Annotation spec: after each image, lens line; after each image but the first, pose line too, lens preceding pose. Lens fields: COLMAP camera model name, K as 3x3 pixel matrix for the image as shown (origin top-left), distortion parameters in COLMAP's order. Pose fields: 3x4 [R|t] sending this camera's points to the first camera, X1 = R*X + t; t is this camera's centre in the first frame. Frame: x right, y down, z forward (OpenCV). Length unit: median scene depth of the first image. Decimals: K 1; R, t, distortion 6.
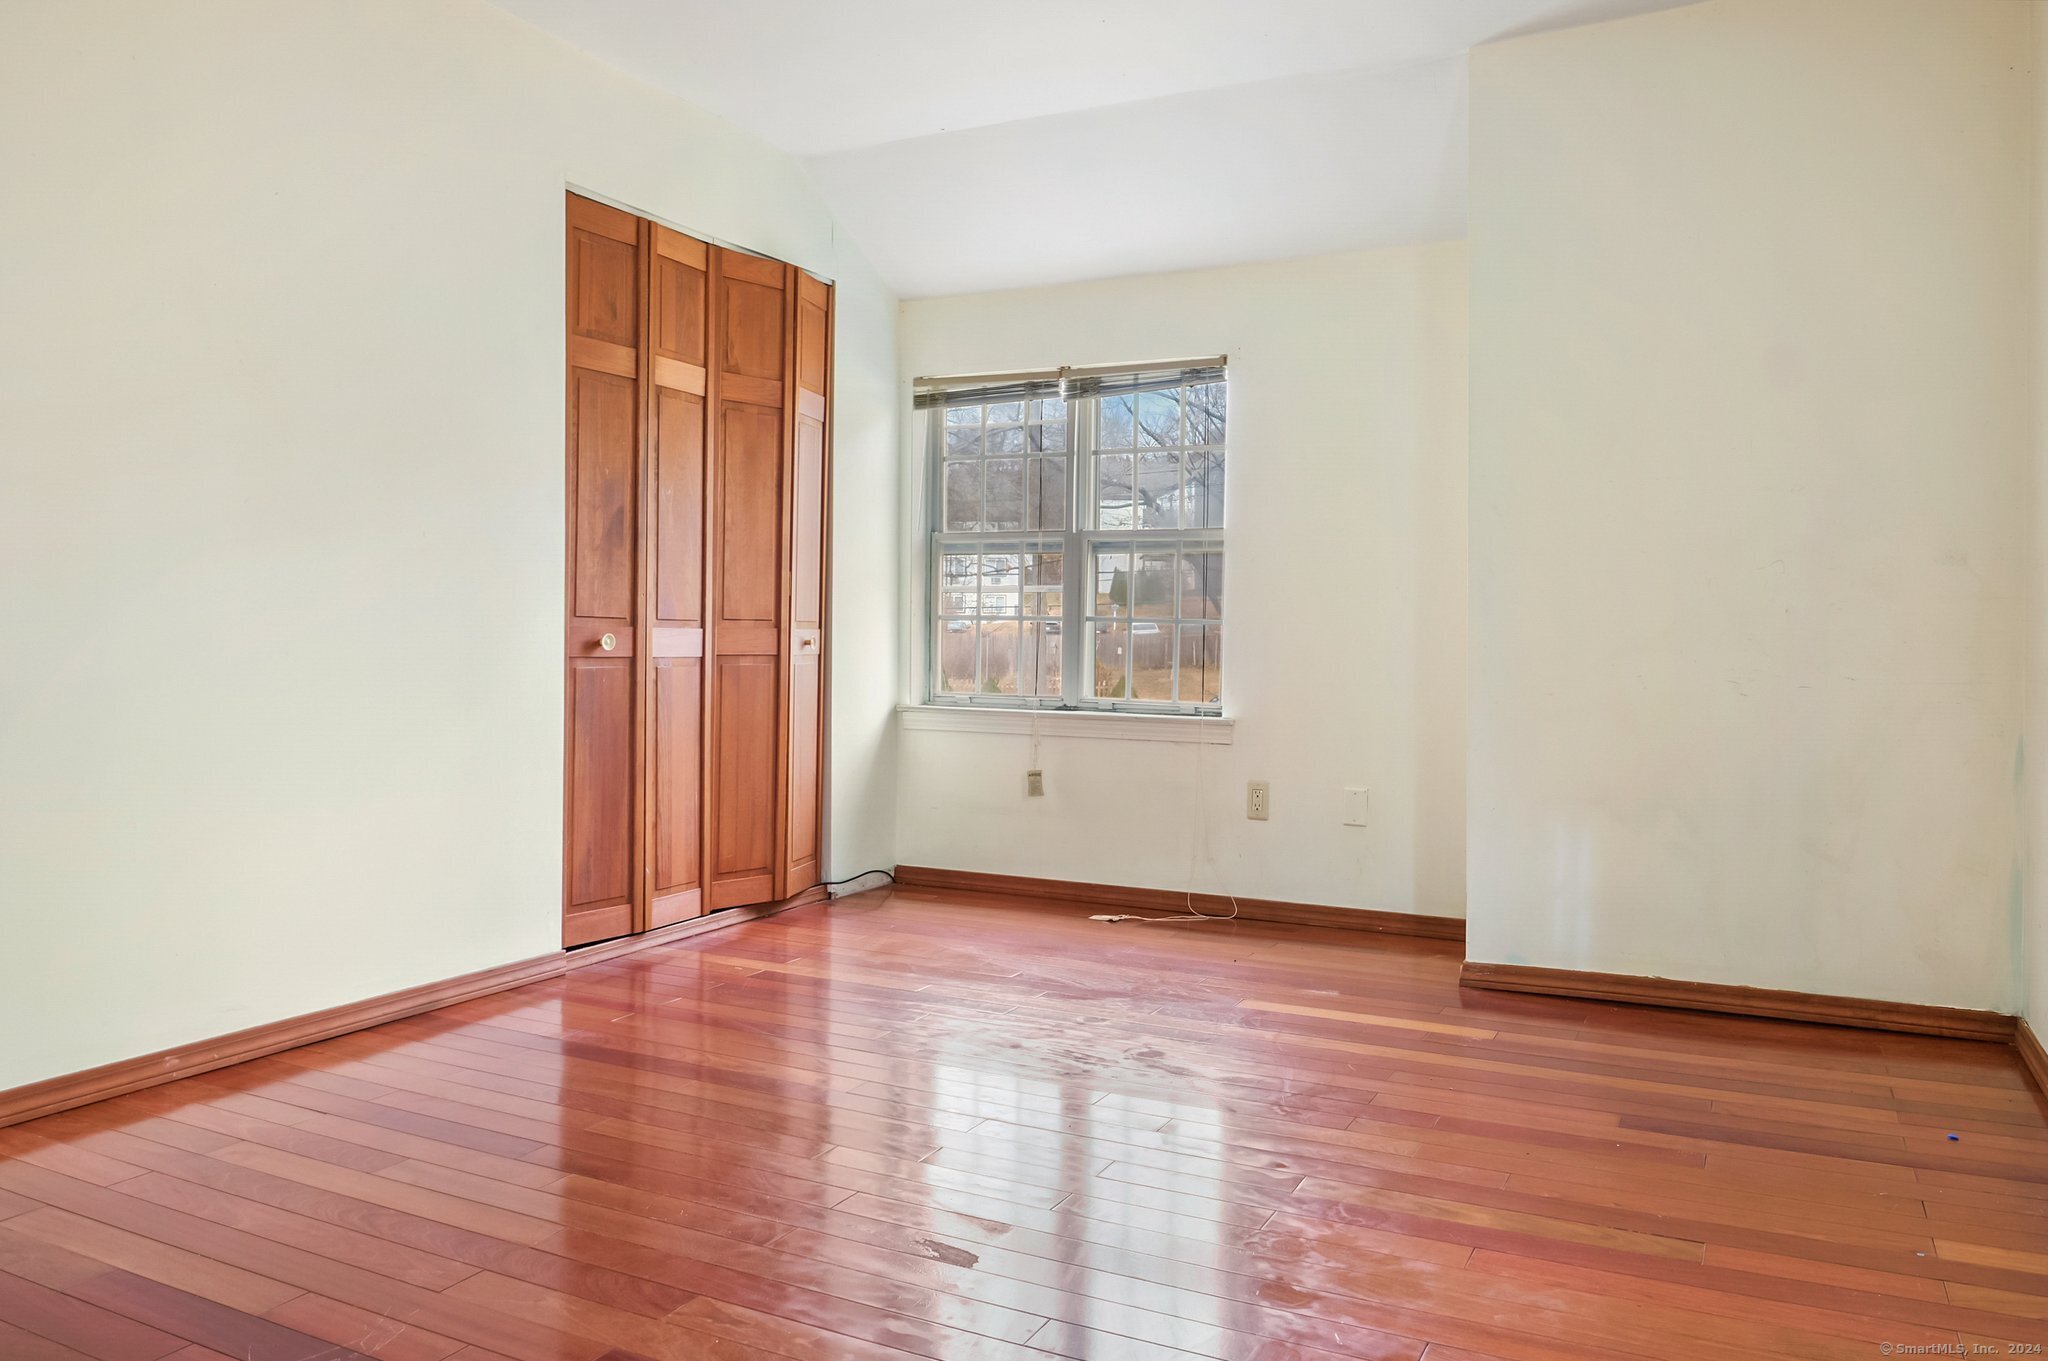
lens RADIAL K [[1457.6, 0, 1031.2], [0, 1457.6, 652.0], [0, 0, 1]] dist [-0.004491, -0.000384]
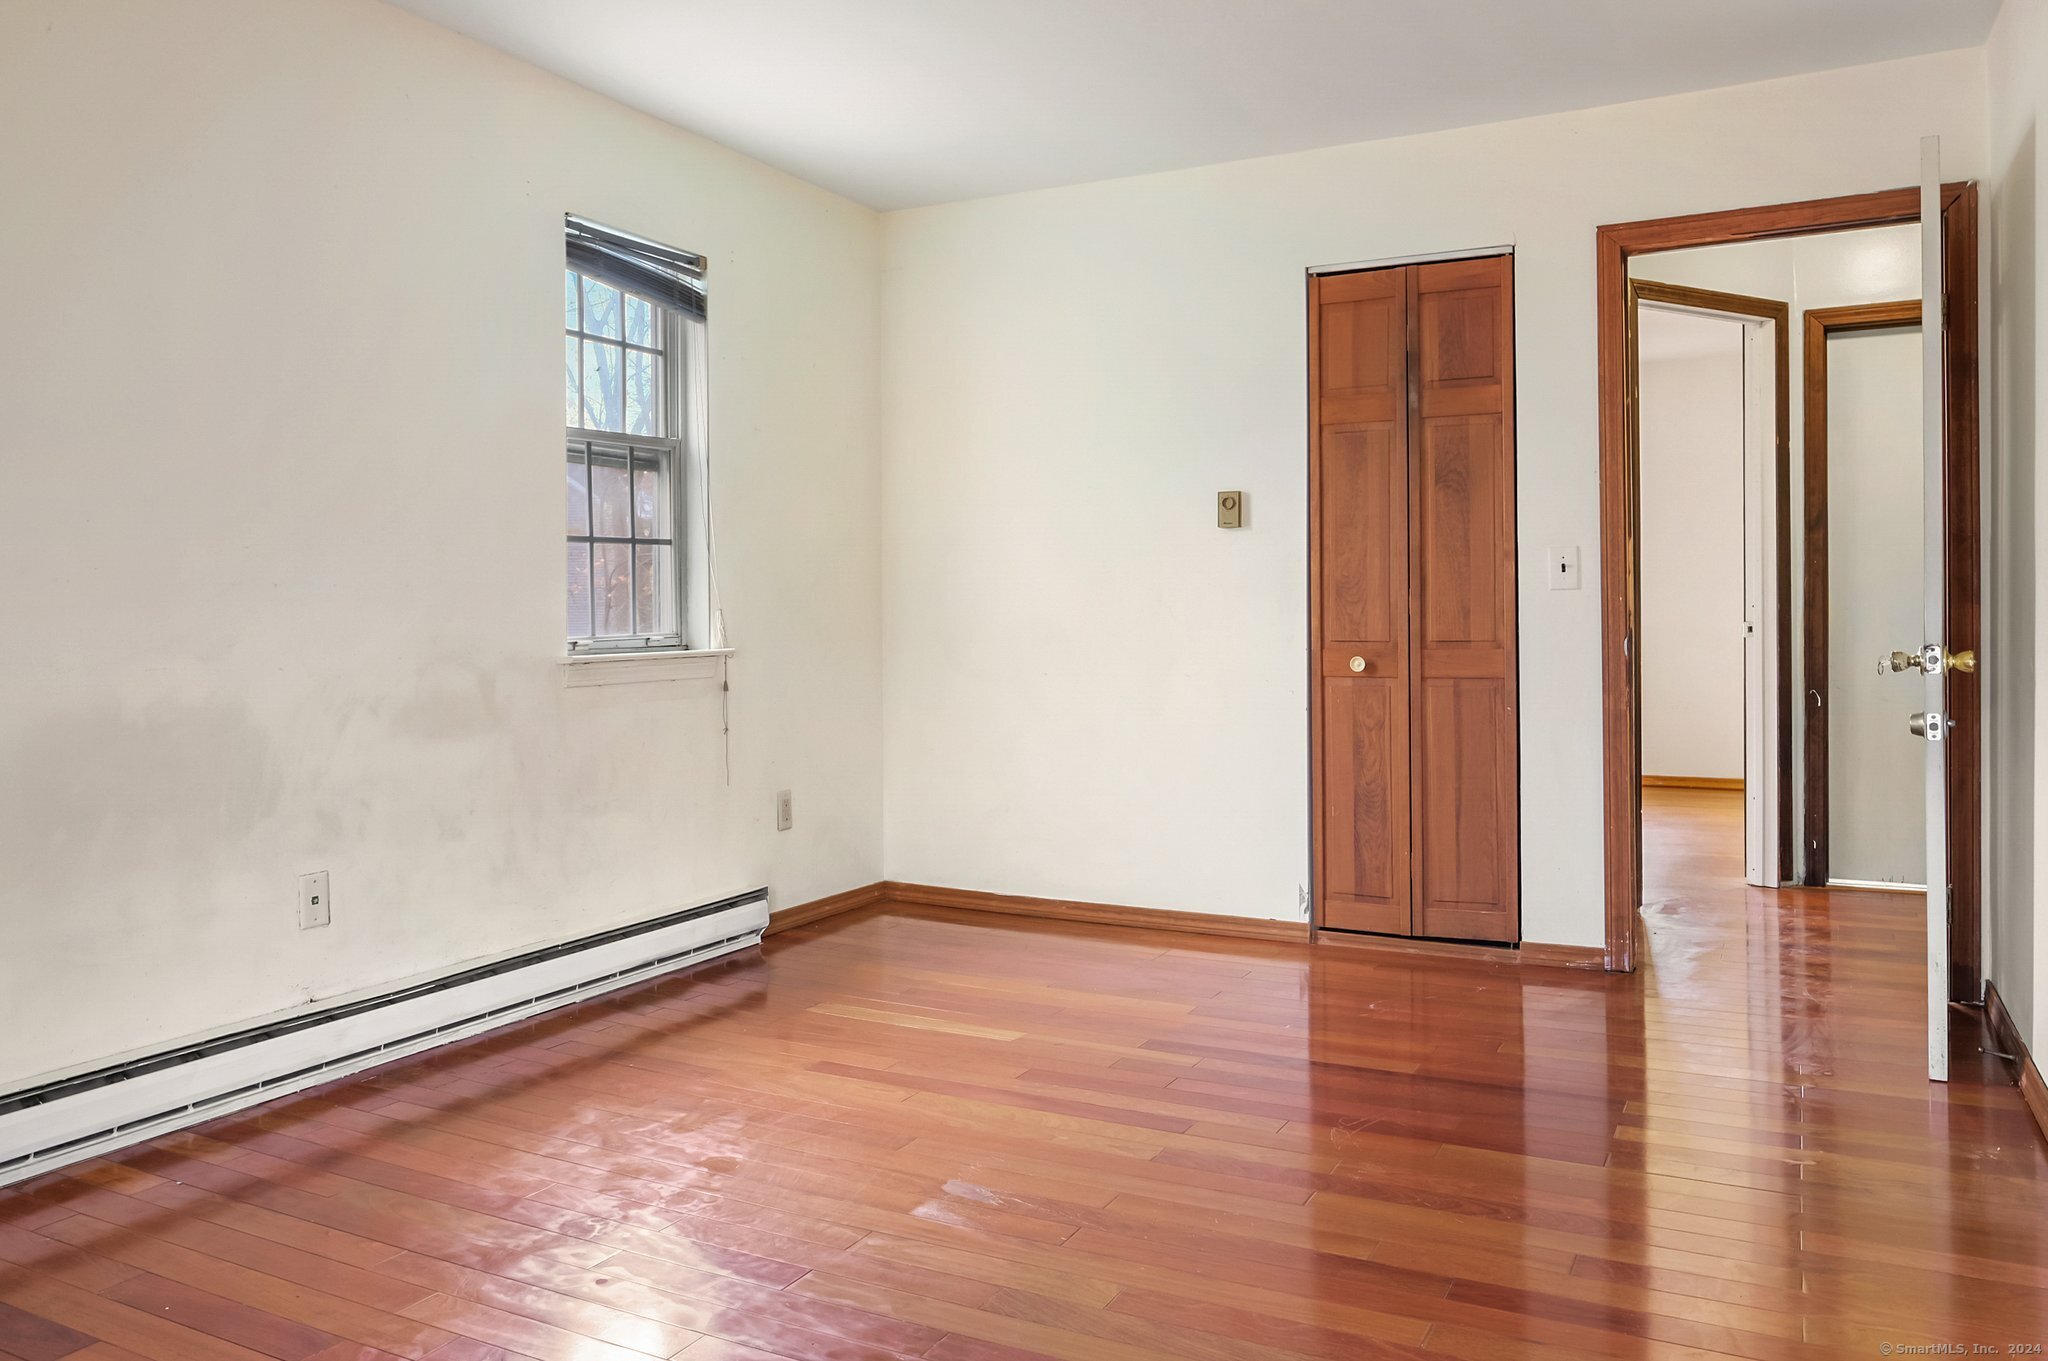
lens RADIAL K [[1499.4, 0, 1021.3], [0, 1499.4, 600.9], [0, 0, 1]] dist [0.000953, 0.000391]
pose [[-0.999920, -0.004089, 0.011931, -0.053757], [-0.004052, 0.999987, 0.003129, -0.040646], [-0.011943, 0.003081, -0.999924, 1.034437]]
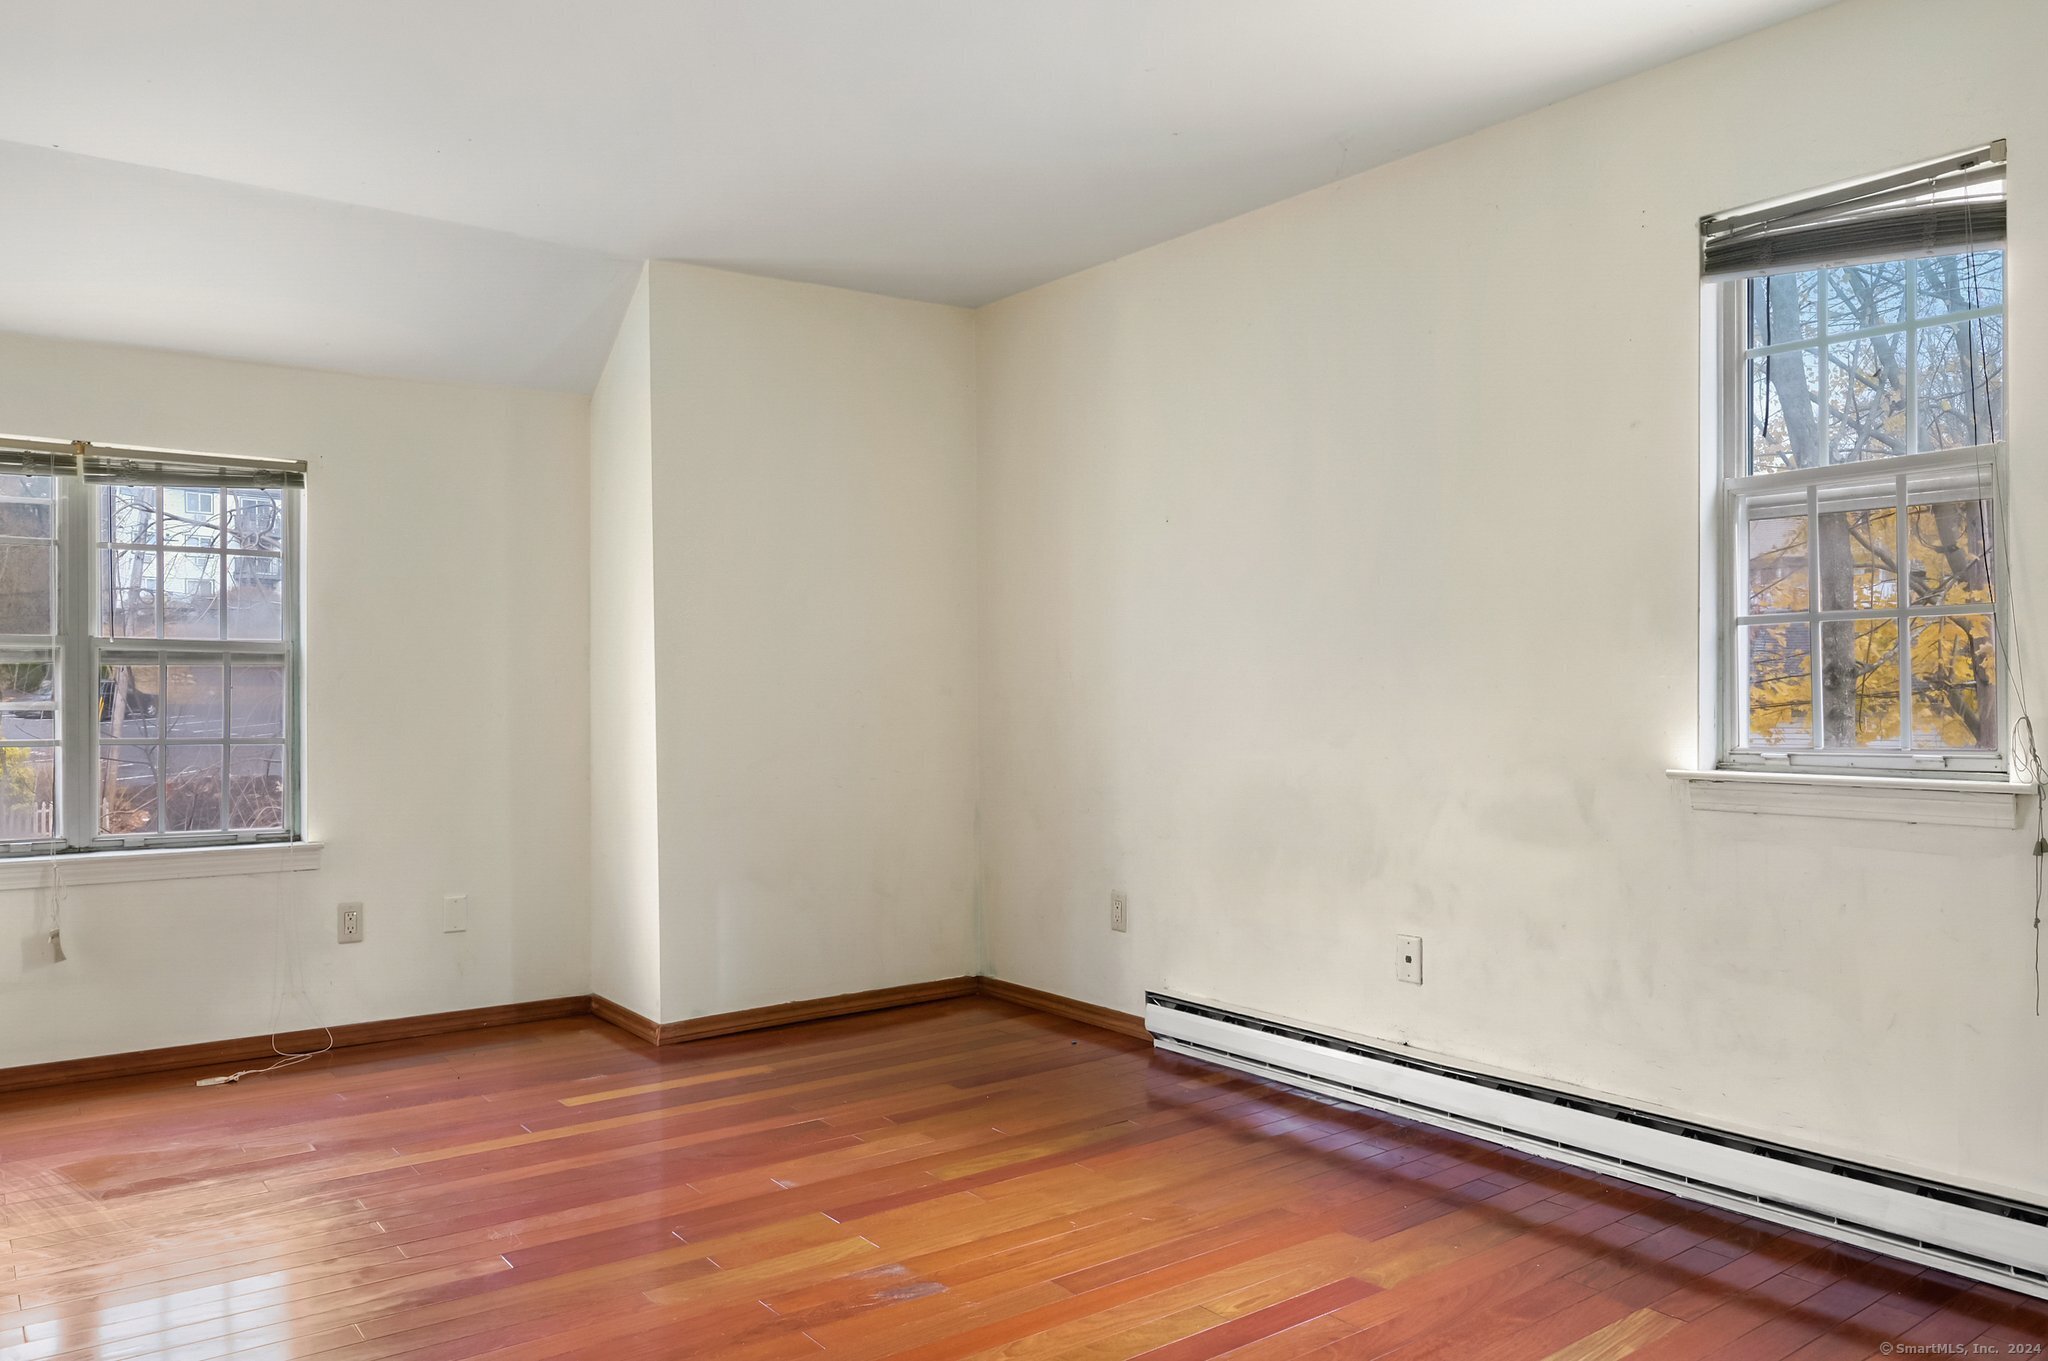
lens RADIAL K [[1475.5, 0, 1024.0], [0, 1475.5, 680.5], [0, 0, 1]] dist [-0.002147, 0.001961]
pose [[0.443277, -0.006308, 0.896362, -0.531134], [0.018026, 0.999836, -0.001878, -0.050677], [-0.896203, 0.016990, 0.443318, 0.155267]]
